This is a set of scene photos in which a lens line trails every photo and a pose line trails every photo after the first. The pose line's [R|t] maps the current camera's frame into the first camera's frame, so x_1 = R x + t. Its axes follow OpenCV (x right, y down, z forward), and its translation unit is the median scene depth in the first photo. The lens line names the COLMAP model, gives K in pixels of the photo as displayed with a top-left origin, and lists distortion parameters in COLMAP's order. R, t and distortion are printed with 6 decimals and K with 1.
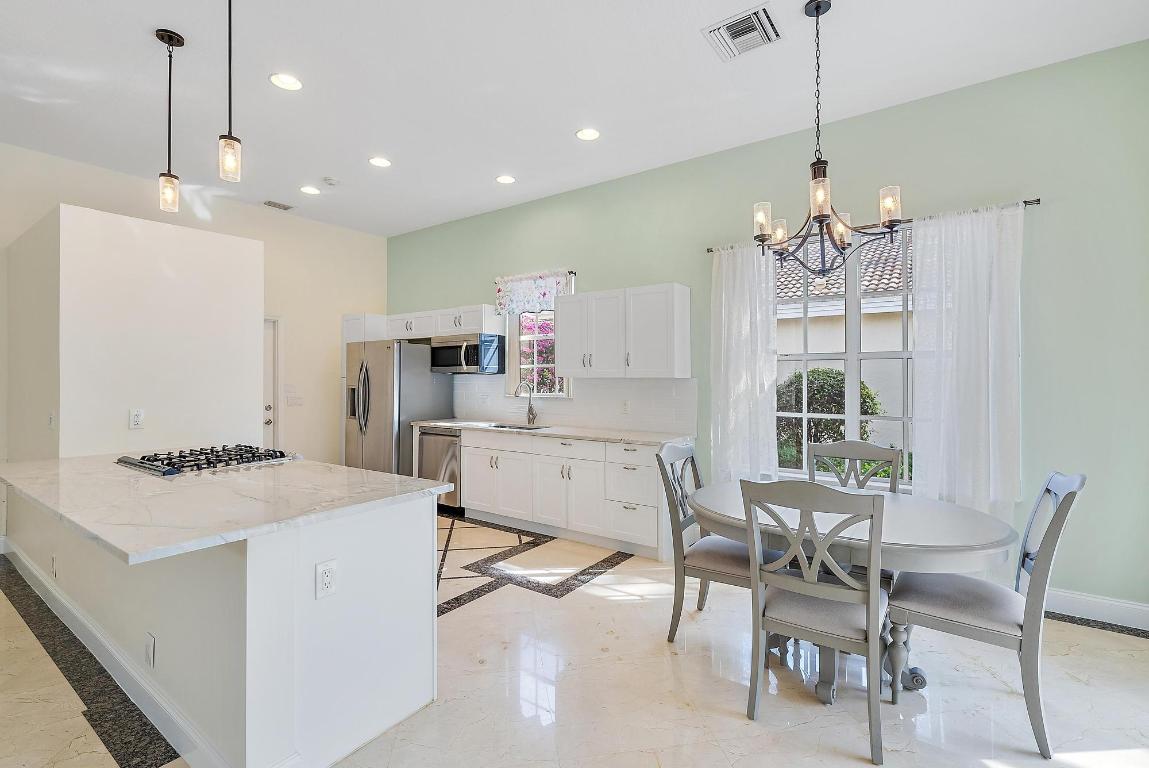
lens RADIAL K [[522.9, 0, 574.2], [0, 522.9, 377.4], [0, 0, 1]] dist [0.001348, 0.000029]
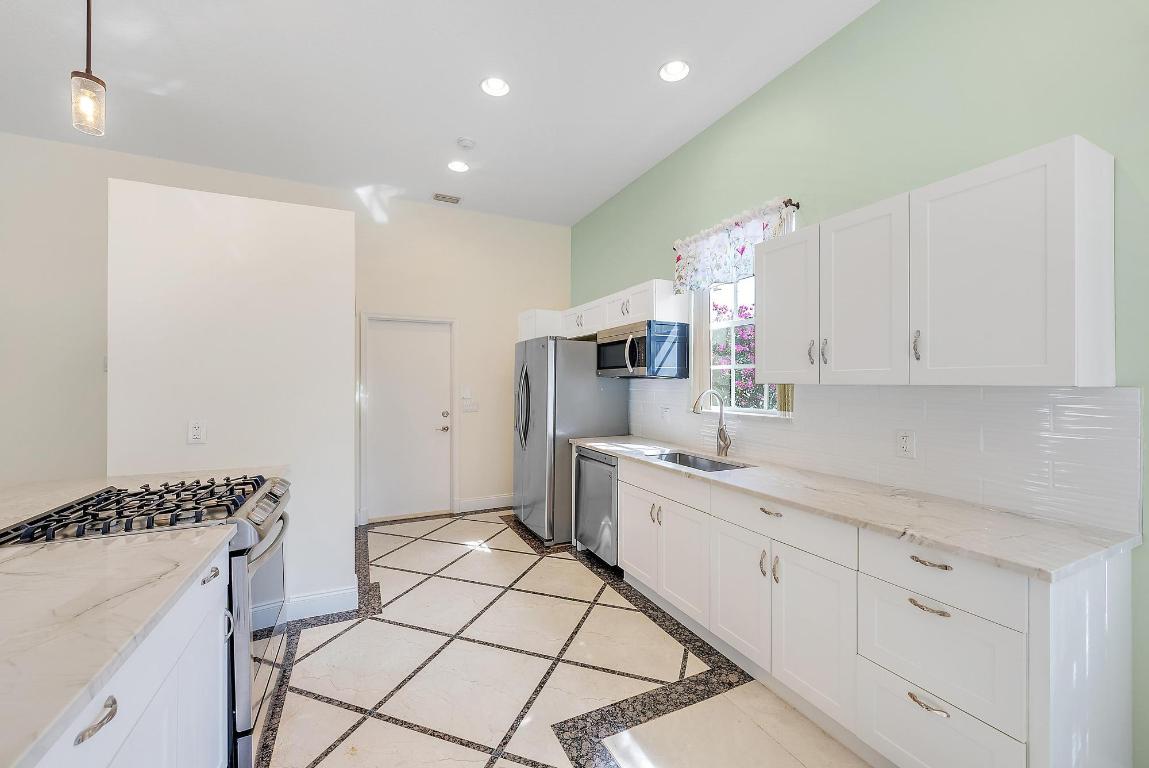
lens RADIAL K [[451.5, 0, 578.1], [0, 451.5, 383.0], [0, 0, 1]] dist [0.003049, 0.000127]
pose [[0.881593, 0.002761, -0.472003, 0.023109], [-0.002338, 0.999996, 0.001482, -0.001000], [0.472005, -0.000203, 0.881596, 0.413322]]
